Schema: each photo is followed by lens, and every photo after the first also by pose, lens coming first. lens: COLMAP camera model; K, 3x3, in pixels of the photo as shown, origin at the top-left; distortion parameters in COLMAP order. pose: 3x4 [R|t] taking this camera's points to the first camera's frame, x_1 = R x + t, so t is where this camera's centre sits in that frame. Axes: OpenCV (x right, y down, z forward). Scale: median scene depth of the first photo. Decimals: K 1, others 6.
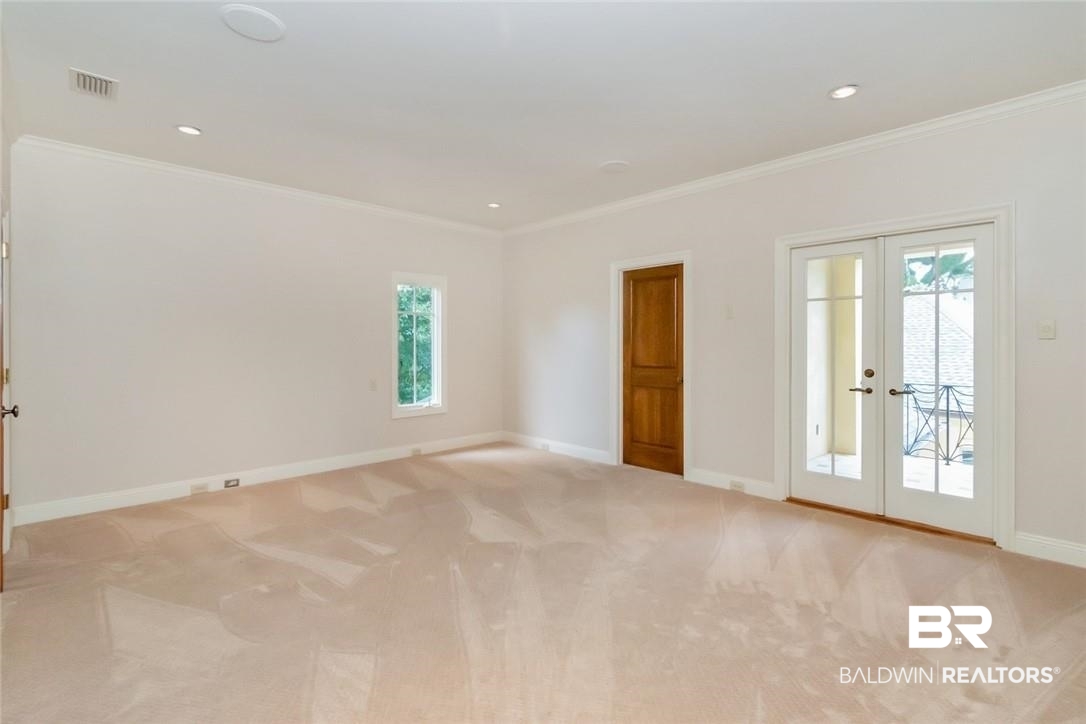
lens RADIAL K [[483.9, 0, 543.6], [0, 483.9, 346.5], [0, 0, 1]] dist [-0.000116, 0.000006]
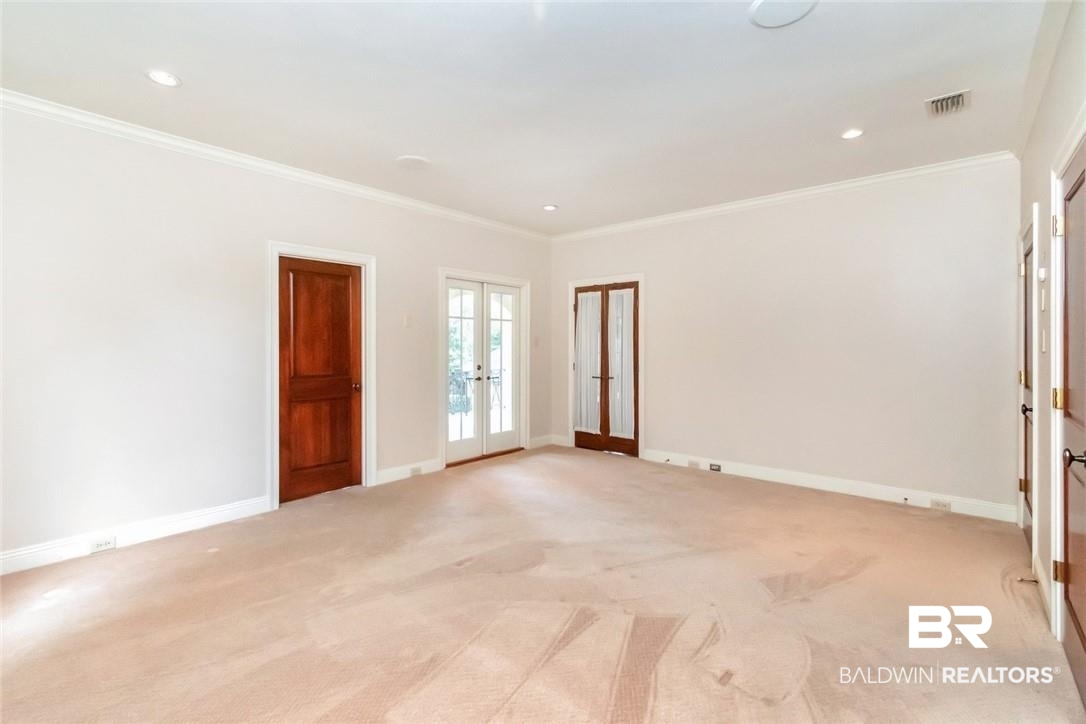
lens RADIAL K [[488.5, 0, 543.0], [0, 488.5, 362.0], [0, 0, 1]] dist [-0.000869, 0.000231]
pose [[-0.085298, -0.021584, 0.996122, -0.698657], [0.015048, 0.999623, 0.022949, 0.002716], [-0.996242, 0.016948, -0.084942, 0.696190]]
